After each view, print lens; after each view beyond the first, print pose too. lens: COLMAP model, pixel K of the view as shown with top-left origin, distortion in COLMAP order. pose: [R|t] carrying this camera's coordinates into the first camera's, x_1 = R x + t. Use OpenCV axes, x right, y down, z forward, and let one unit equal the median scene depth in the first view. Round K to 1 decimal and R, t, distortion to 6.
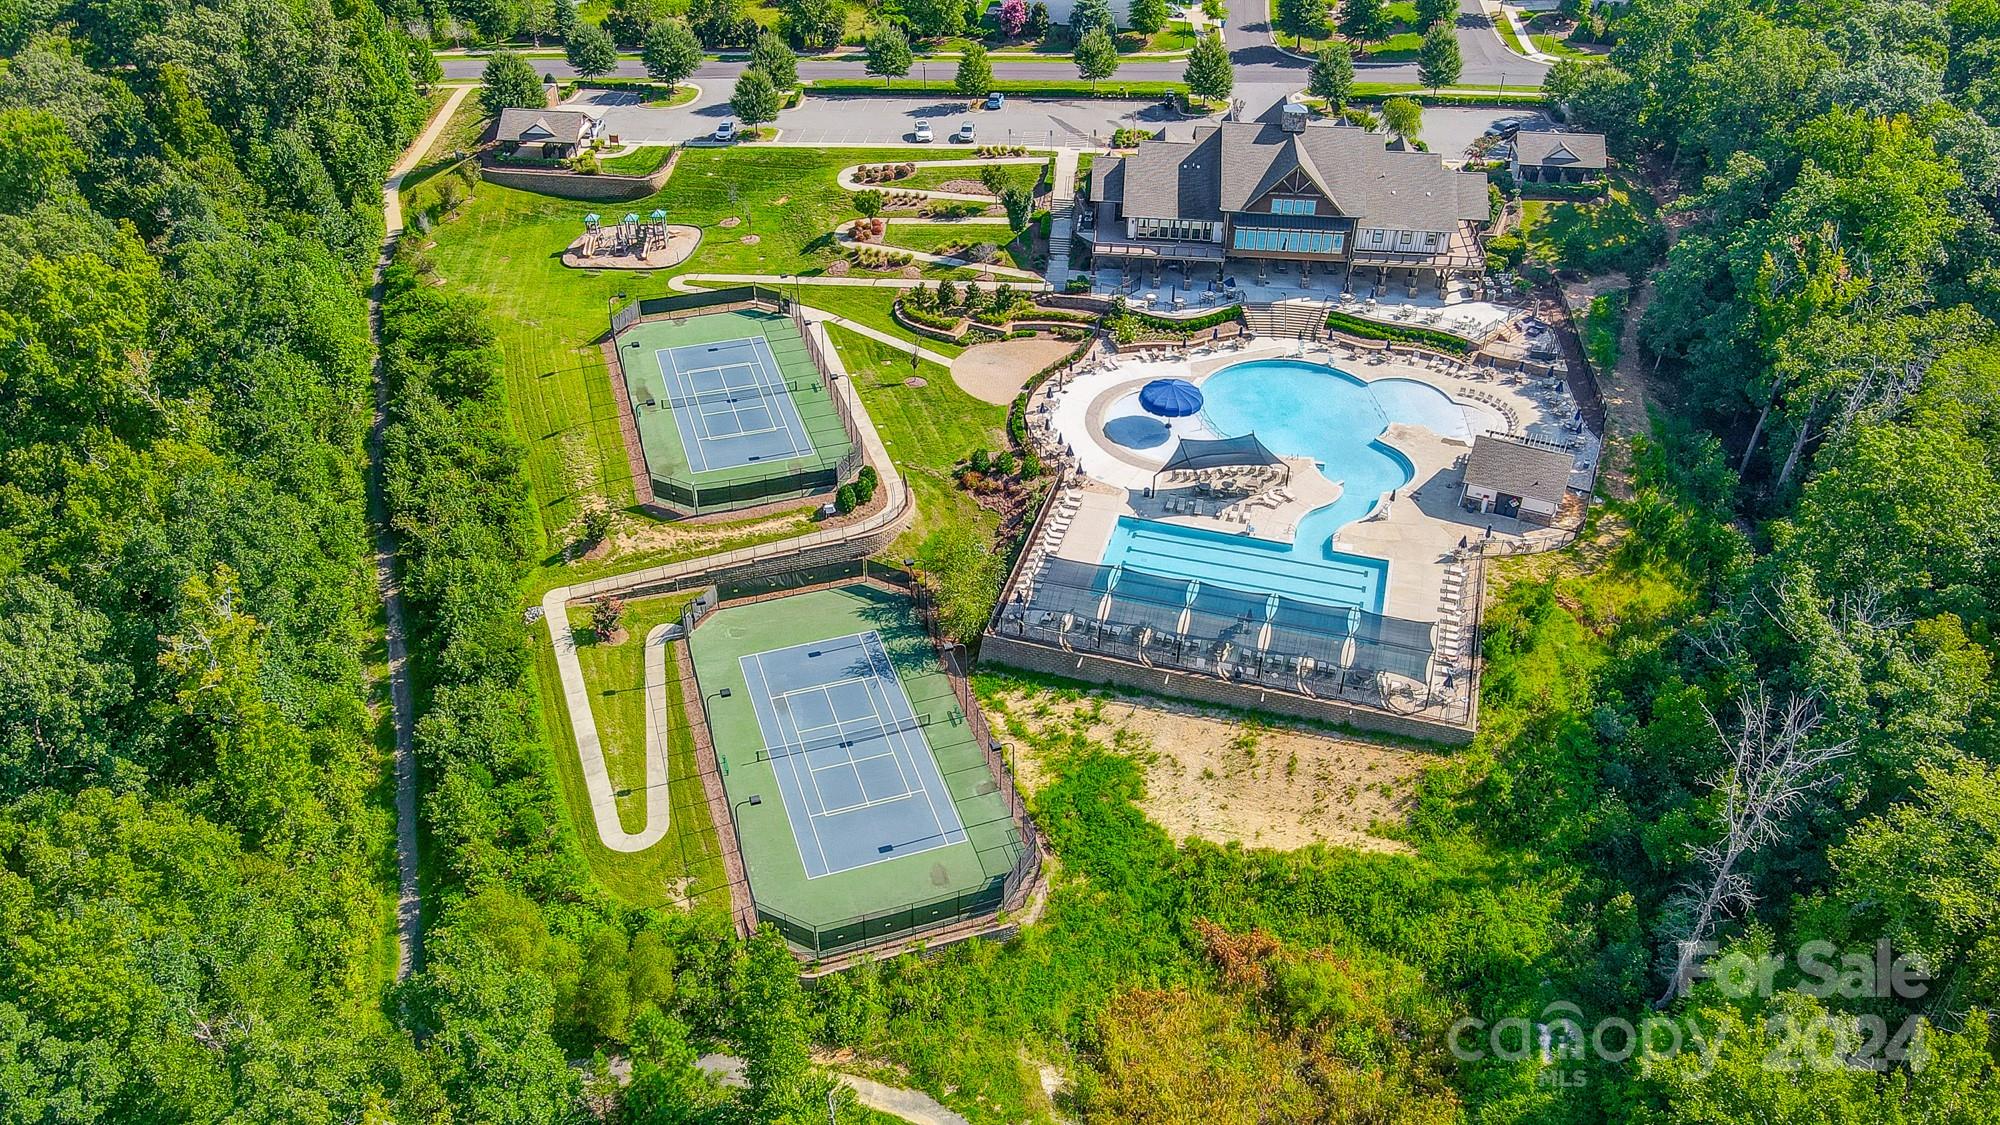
lens RADIAL K [[1485.6, 0, 1014.8], [0, 1485.6, 561.4], [0, 0, 1]] dist [-0.001818, 0.006971]
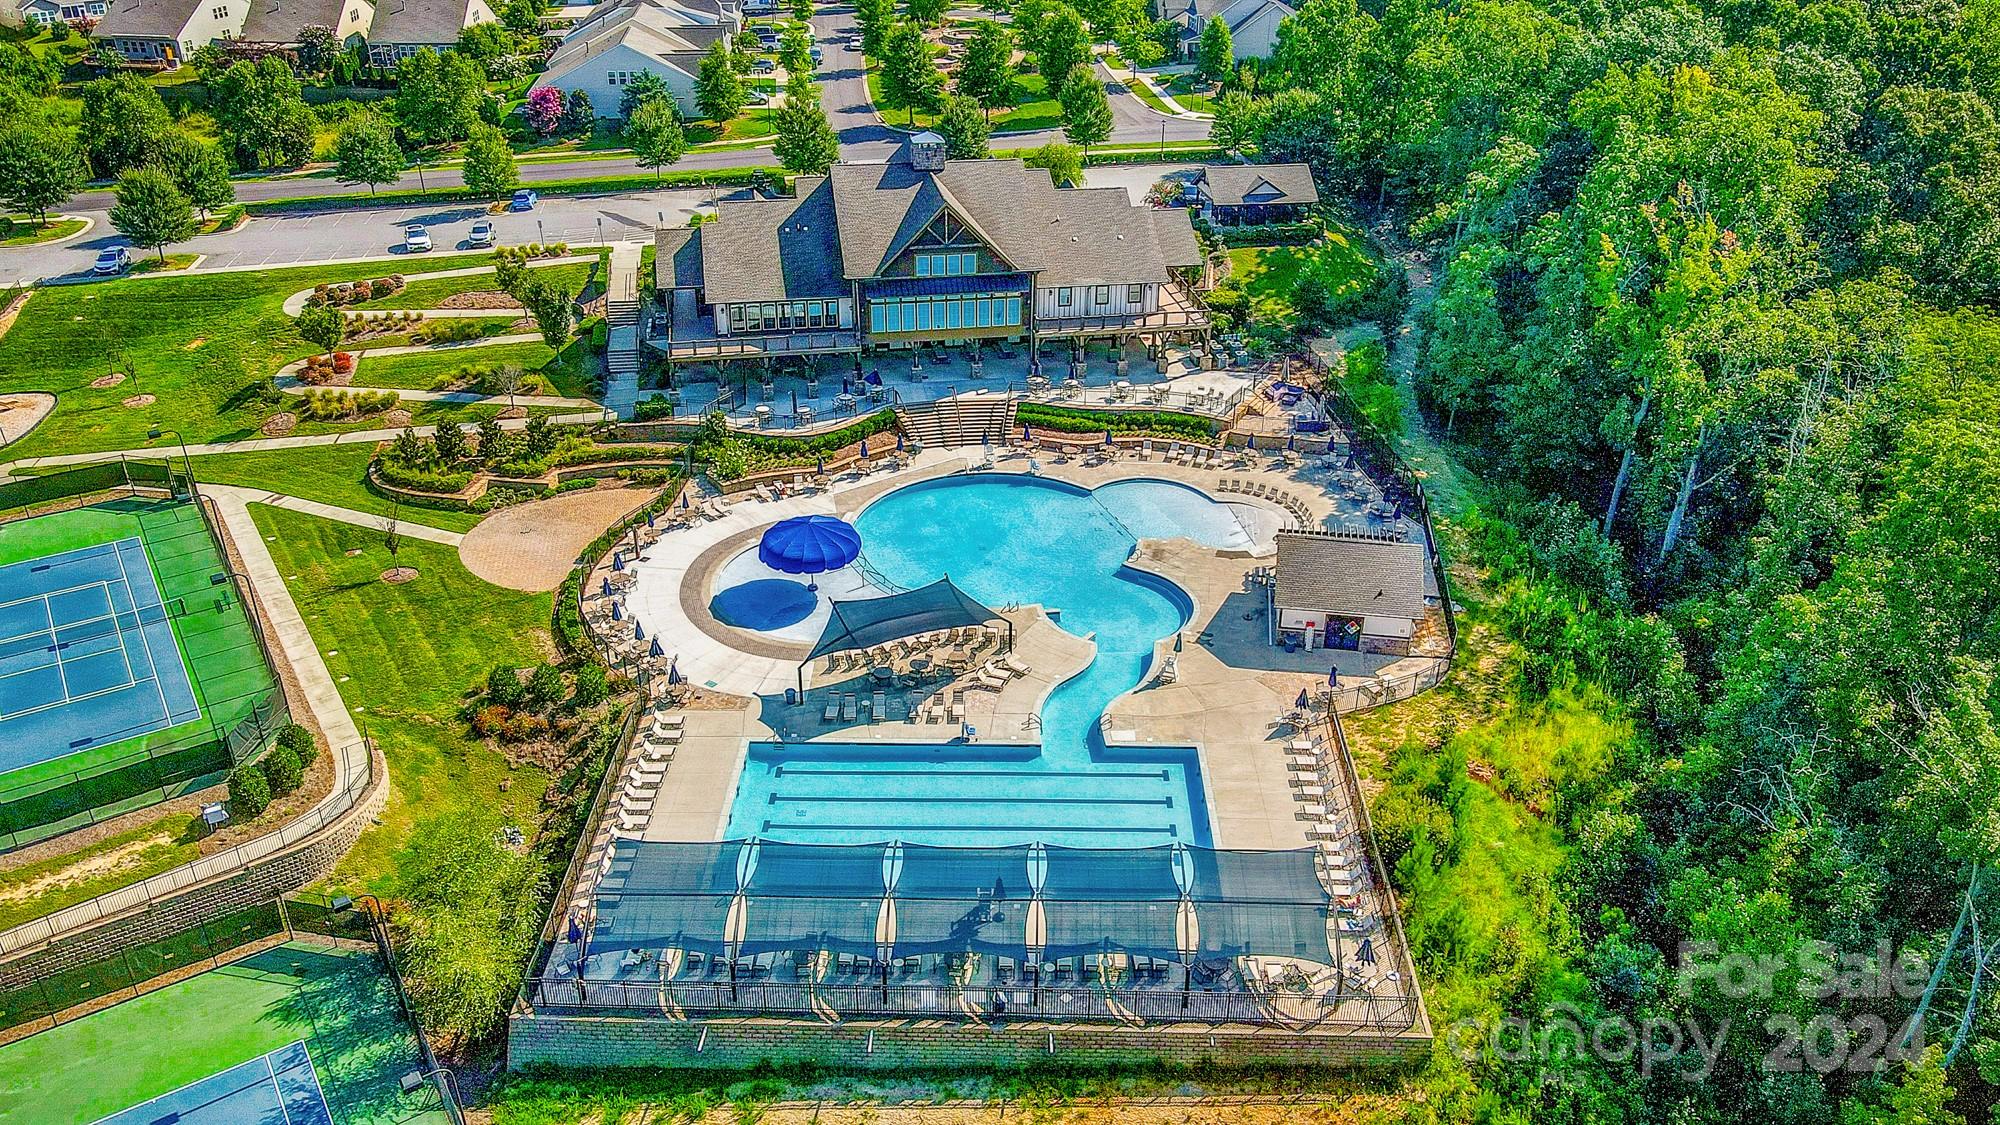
lens RADIAL K [[1485.6, 0, 1014.8], [0, 1485.6, 561.4], [0, 0, 1]] dist [-0.001818, 0.006971]
pose [[0.964686, -0.130543, 0.228780, 0.039178], [0.158658, 0.981290, -0.109079, -0.017203], [-0.210260, 0.141525, 0.967348, 0.333200]]
